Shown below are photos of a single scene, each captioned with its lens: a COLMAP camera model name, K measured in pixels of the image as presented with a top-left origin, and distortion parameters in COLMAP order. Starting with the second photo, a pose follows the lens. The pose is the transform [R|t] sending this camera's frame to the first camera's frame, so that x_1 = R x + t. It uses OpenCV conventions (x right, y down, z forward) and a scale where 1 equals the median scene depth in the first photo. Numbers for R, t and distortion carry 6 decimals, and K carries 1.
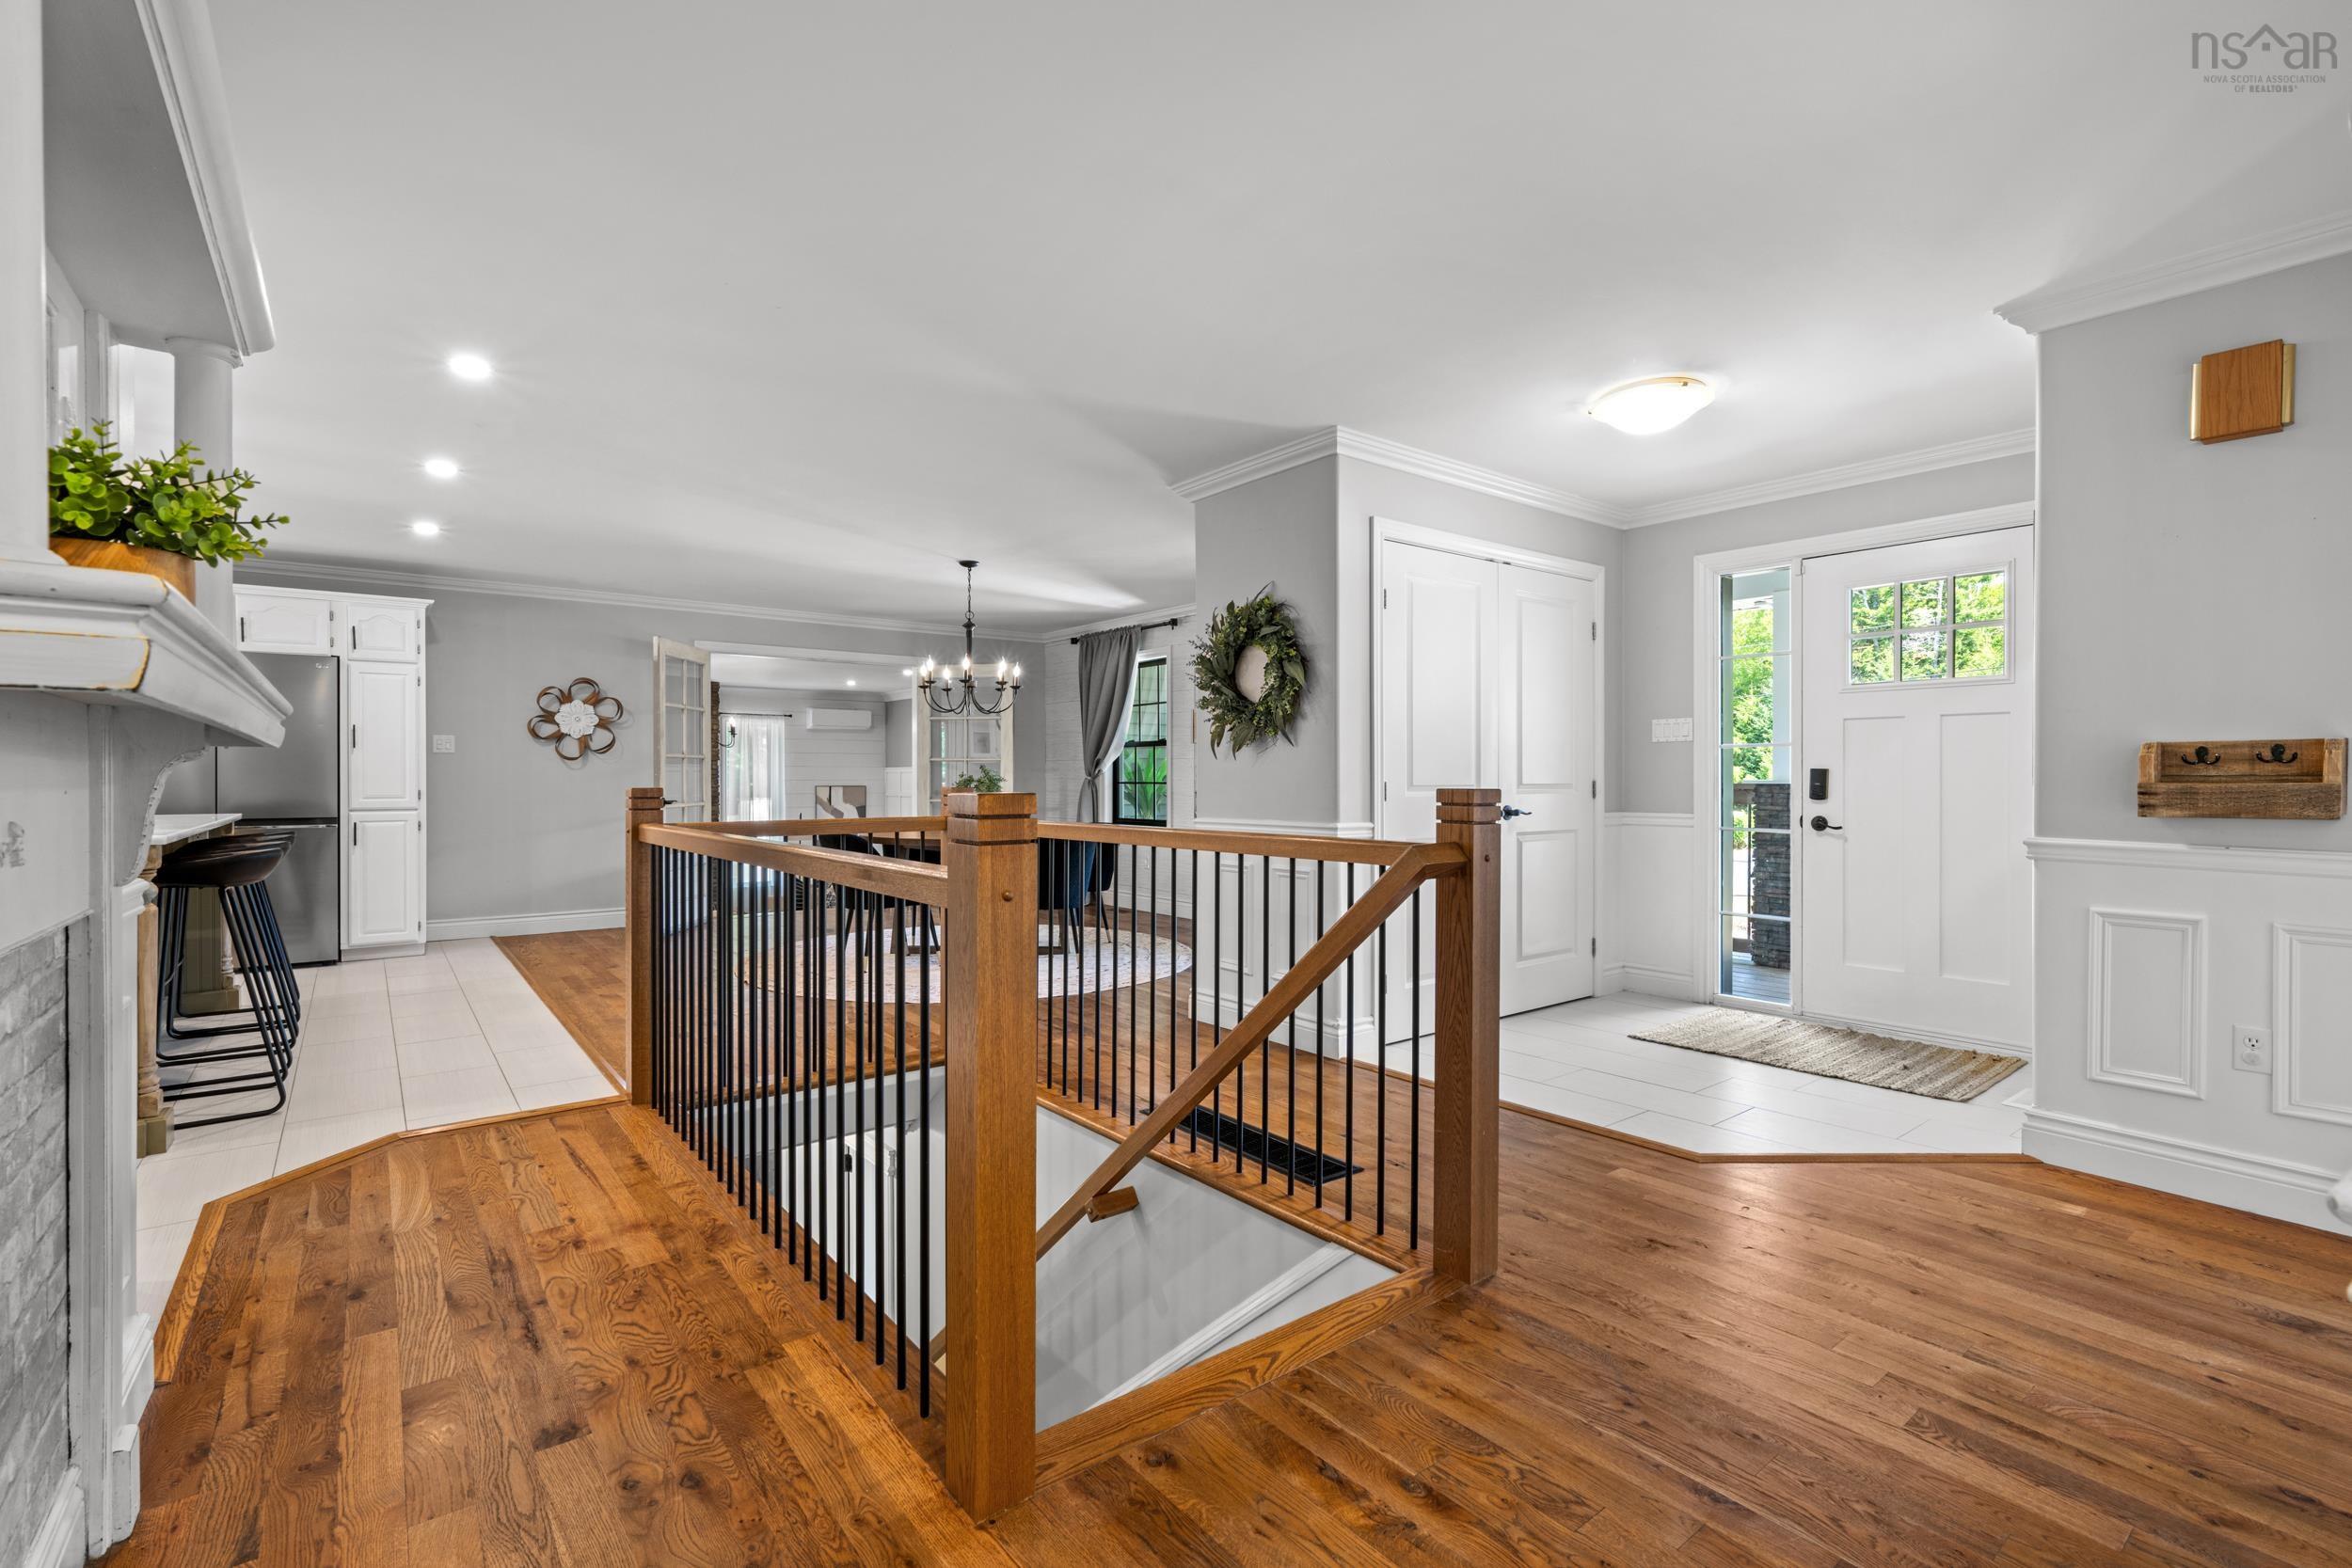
lens RADIAL K [[1070.4, 0, 1179.2], [0, 1070.4, 779.3], [0, 0, 1]] dist [-0.005071, -0.001703]
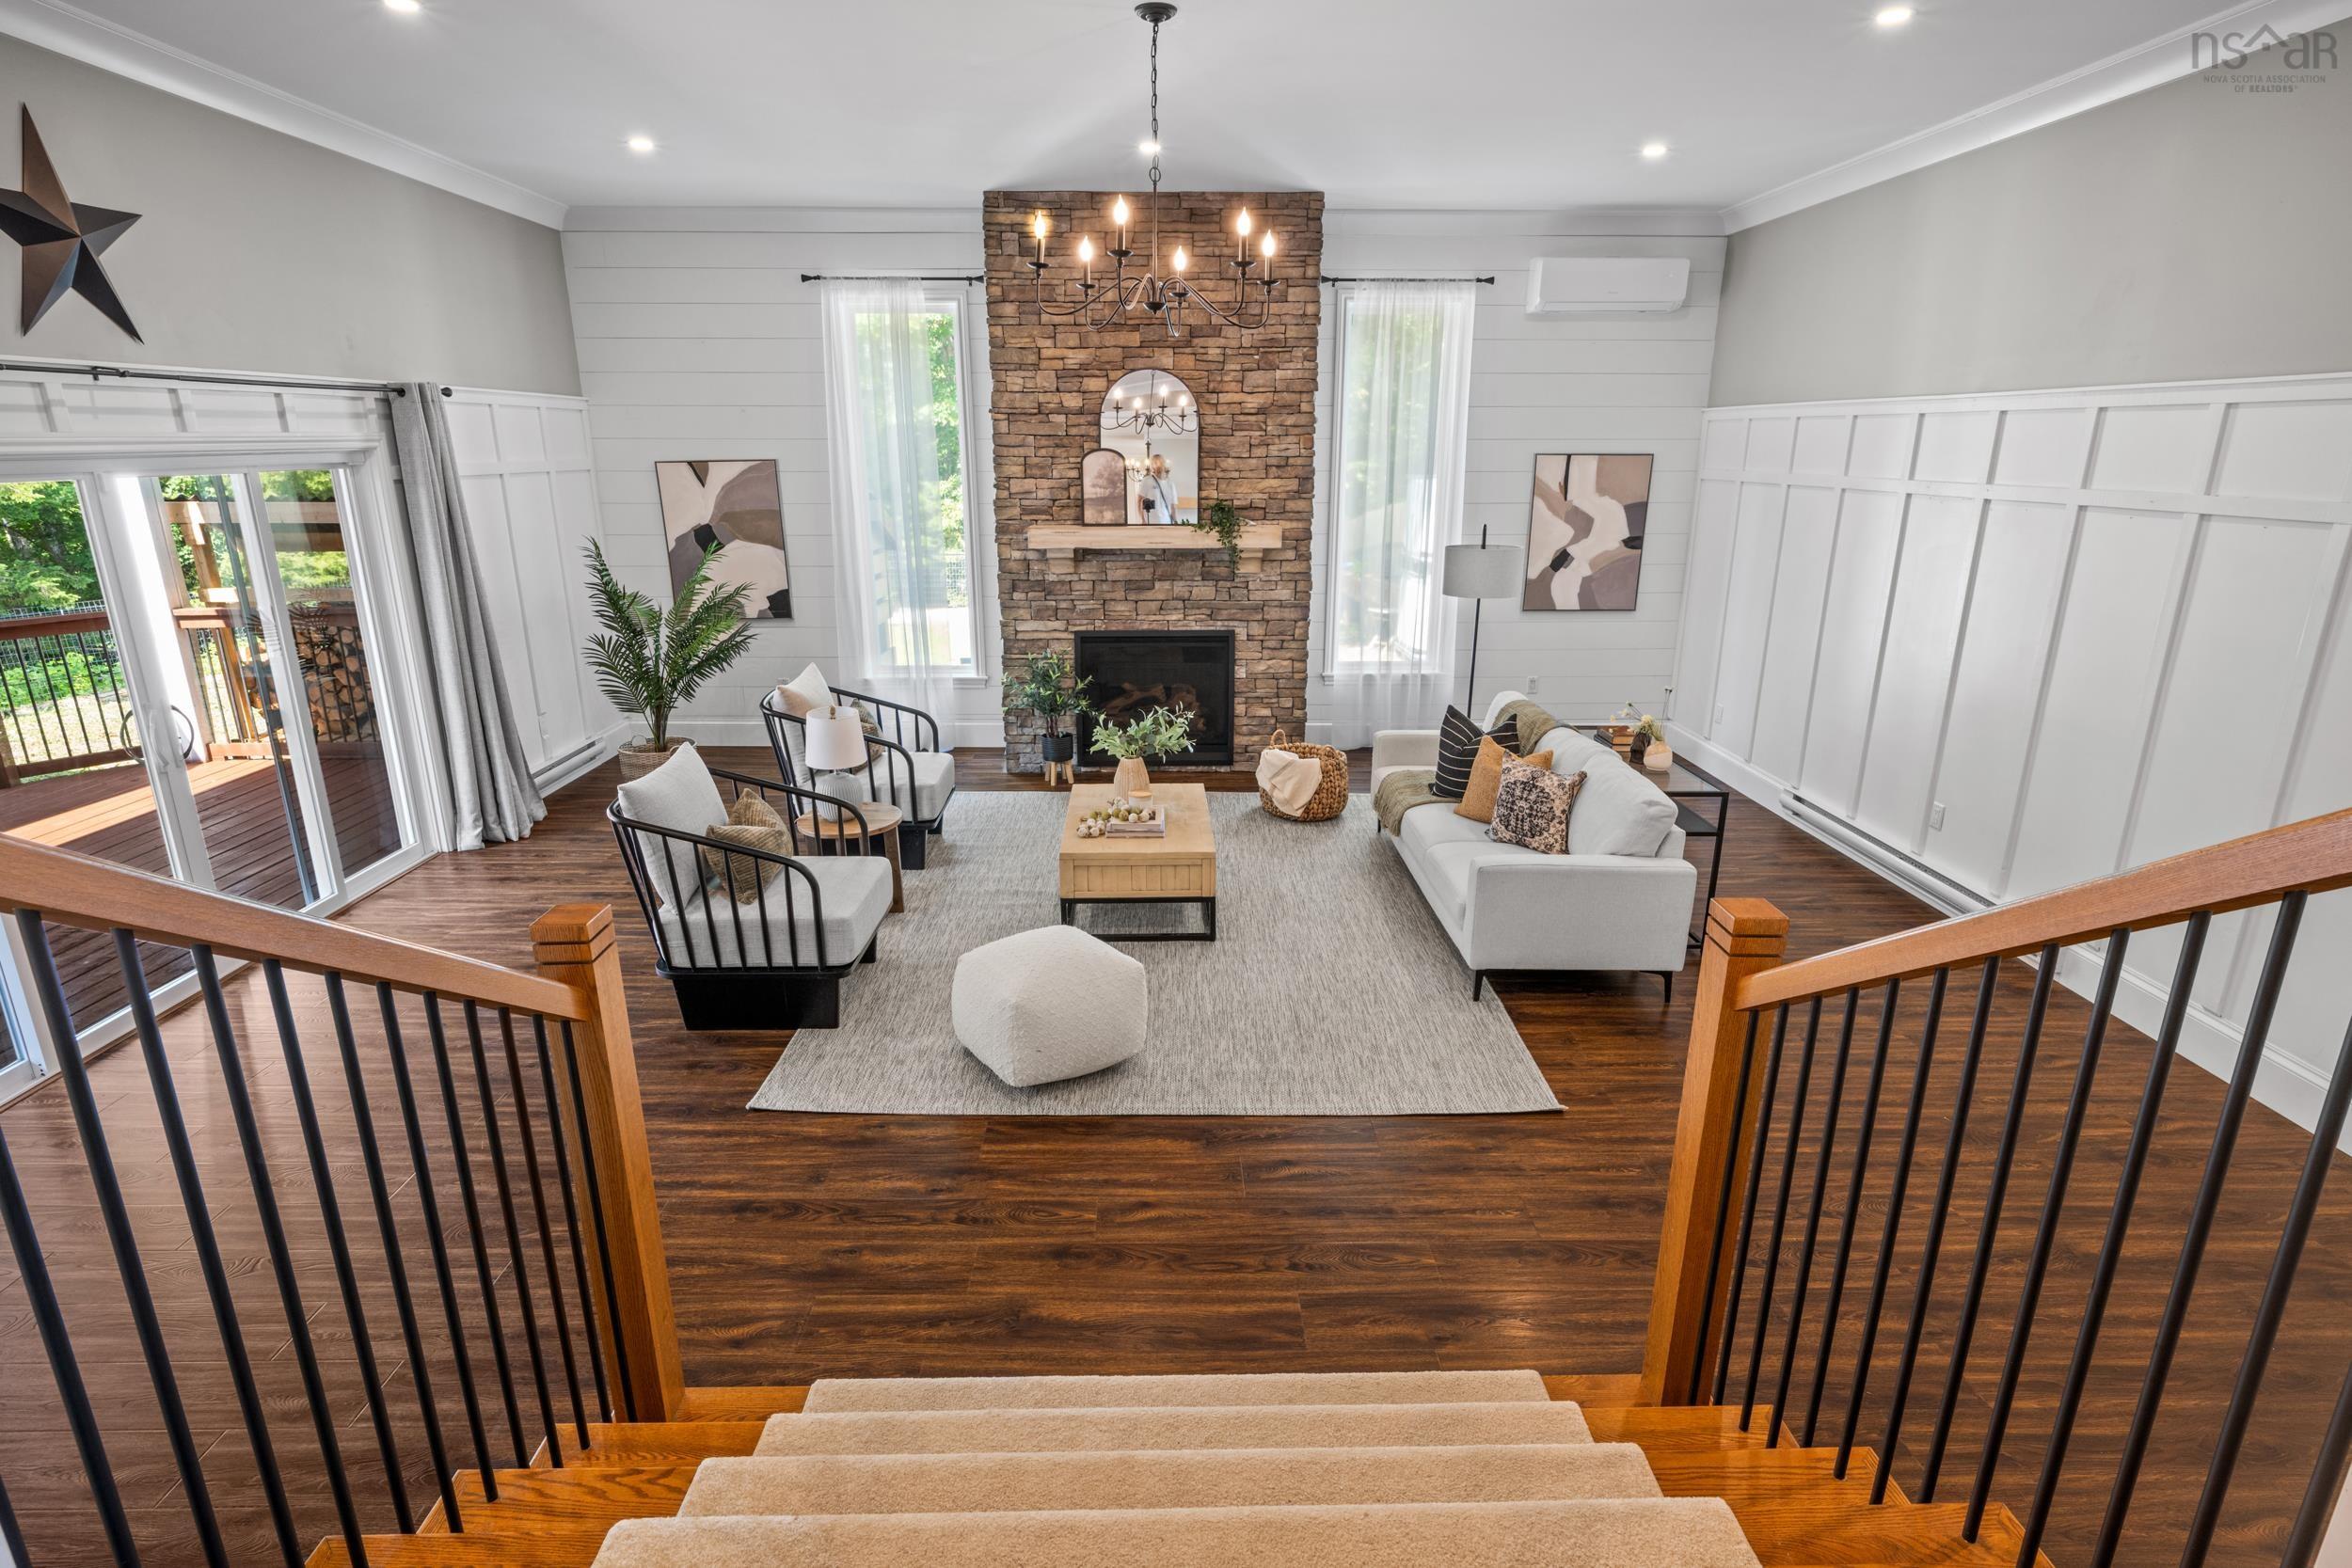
lens RADIAL K [[1151.1, 0, 1163.4], [0, 1151.1, 781.7], [0, 0, 1]] dist [-0.001262, -0.000062]
pose [[0.788251, 0.174879, -0.589982, -0.457887], [-0.000869, 0.959083, 0.283124, 0.004477], [0.615354, -0.222660, 0.756150, 1.498166]]
